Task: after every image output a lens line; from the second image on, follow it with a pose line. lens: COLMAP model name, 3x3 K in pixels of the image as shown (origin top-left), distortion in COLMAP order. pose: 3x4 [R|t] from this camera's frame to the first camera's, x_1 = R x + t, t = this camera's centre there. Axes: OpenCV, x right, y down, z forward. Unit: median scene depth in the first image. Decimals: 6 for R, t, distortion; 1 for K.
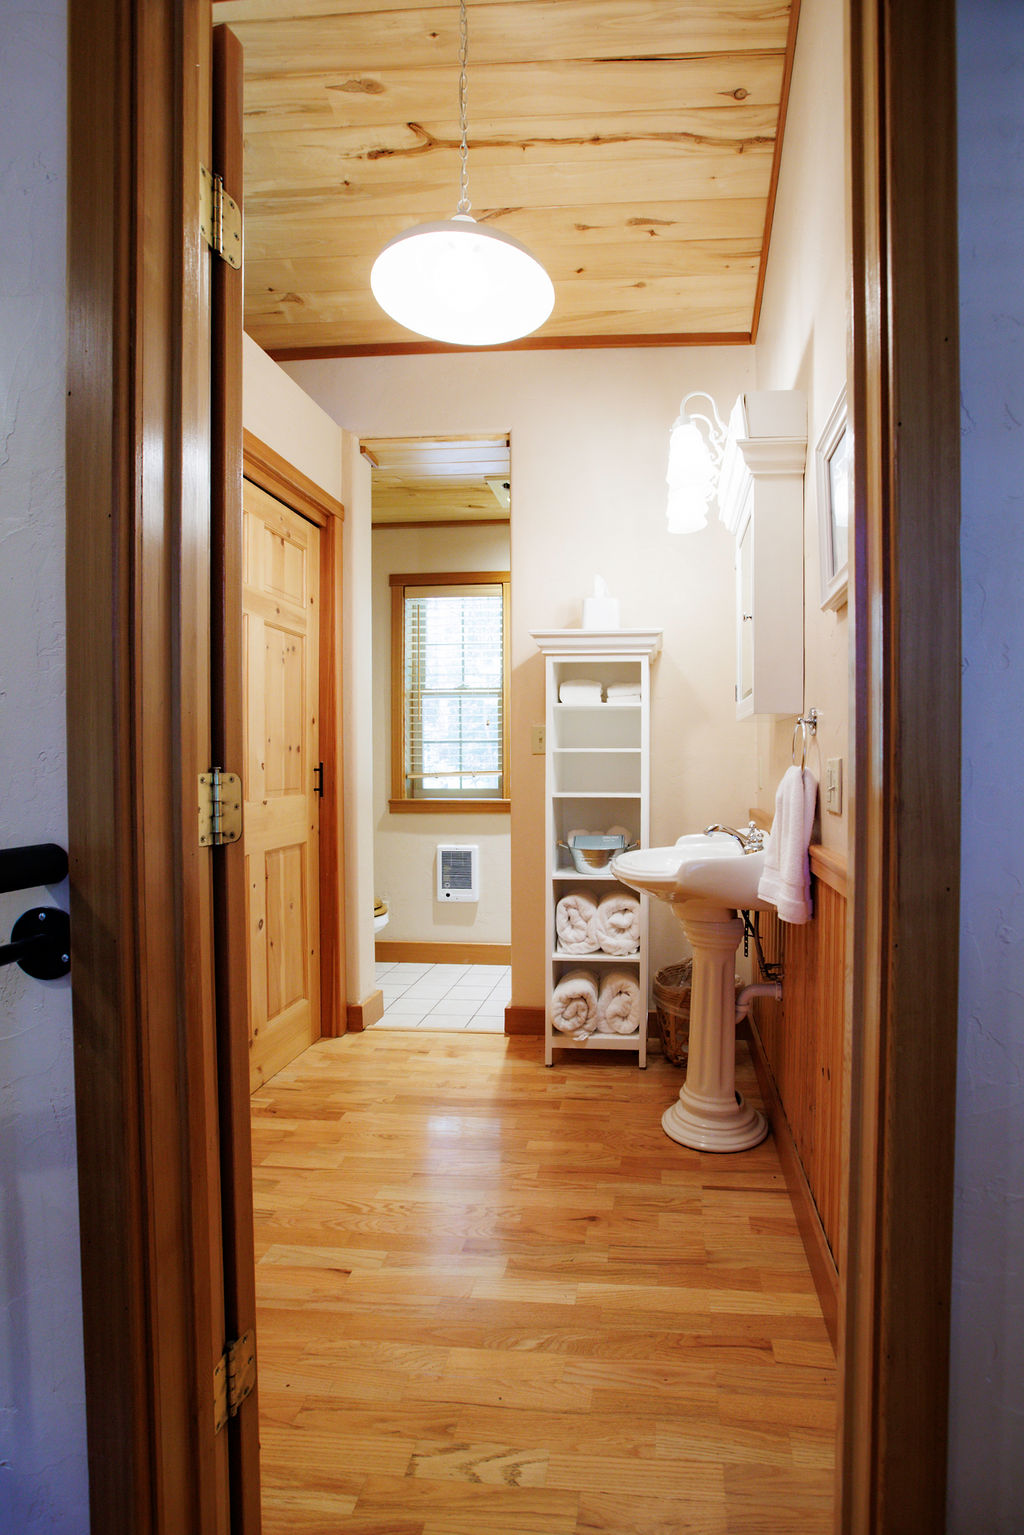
lens RADIAL K [[715.5, 0, 512.0], [0, 715.5, 767.5], [0, 0, 1]] dist [0.000024, 0.000000]
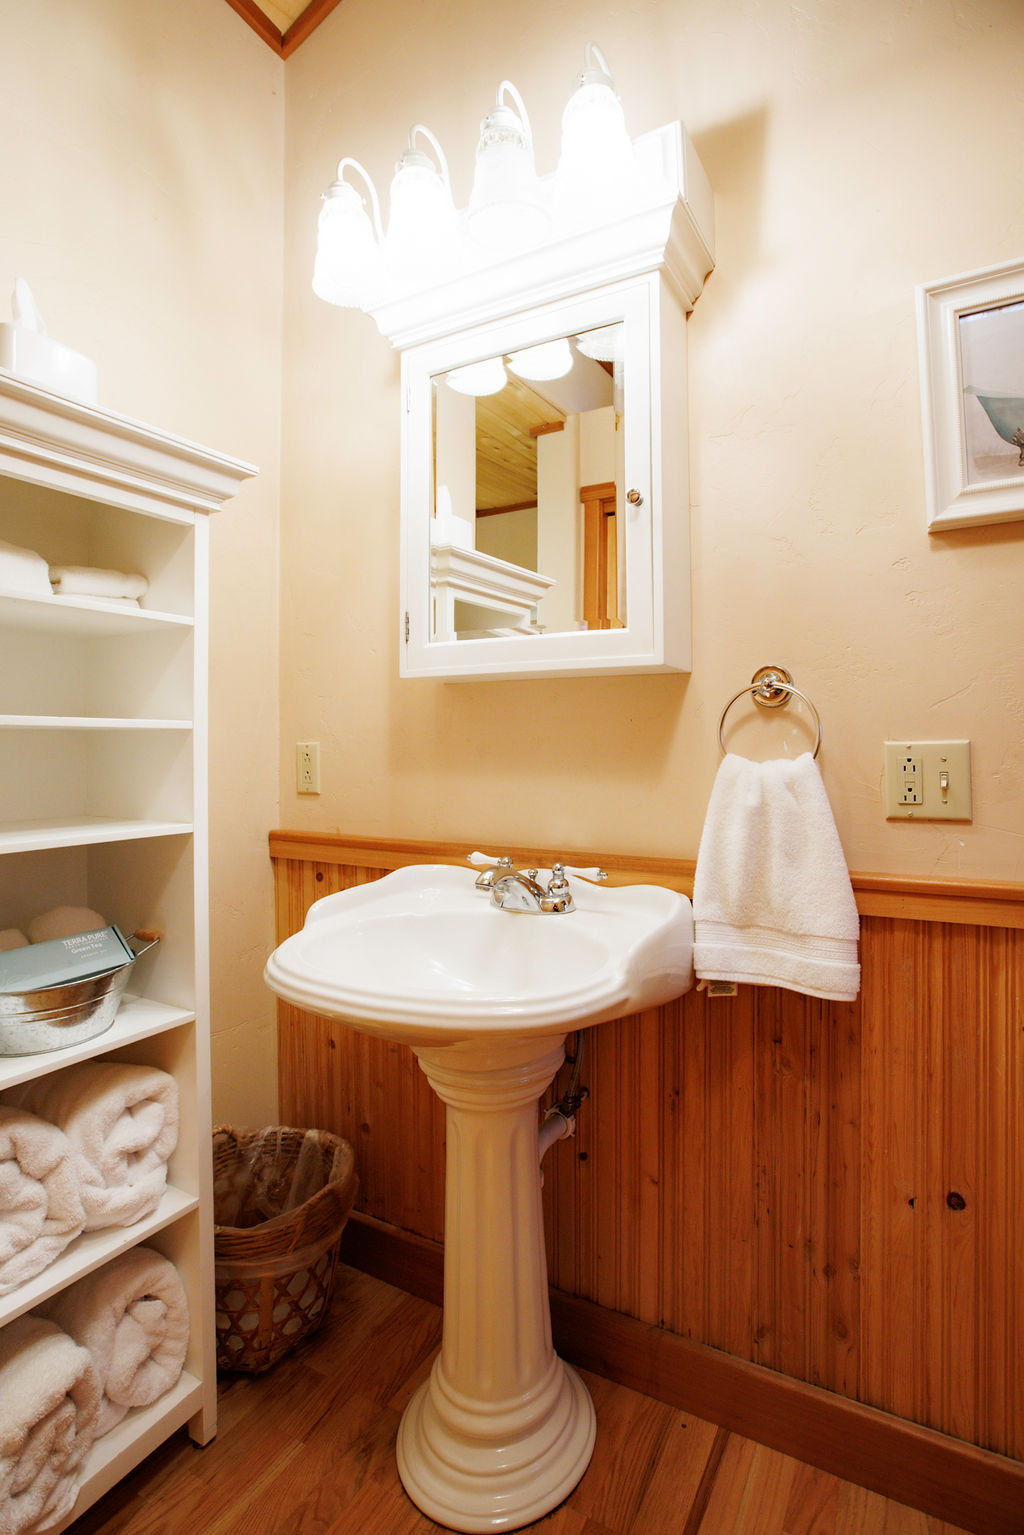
lens RADIAL K [[730.7, 0, 512.0], [0, 730.7, 767.5], [0, 0, 1]] dist [-0.001056, 0.000017]
pose [[0.277928, -0.001160, 0.960601, -0.195836], [0.001715, 0.999998, 0.000711, 0.000759], [-0.960600, 0.001450, 0.277929, 0.671811]]
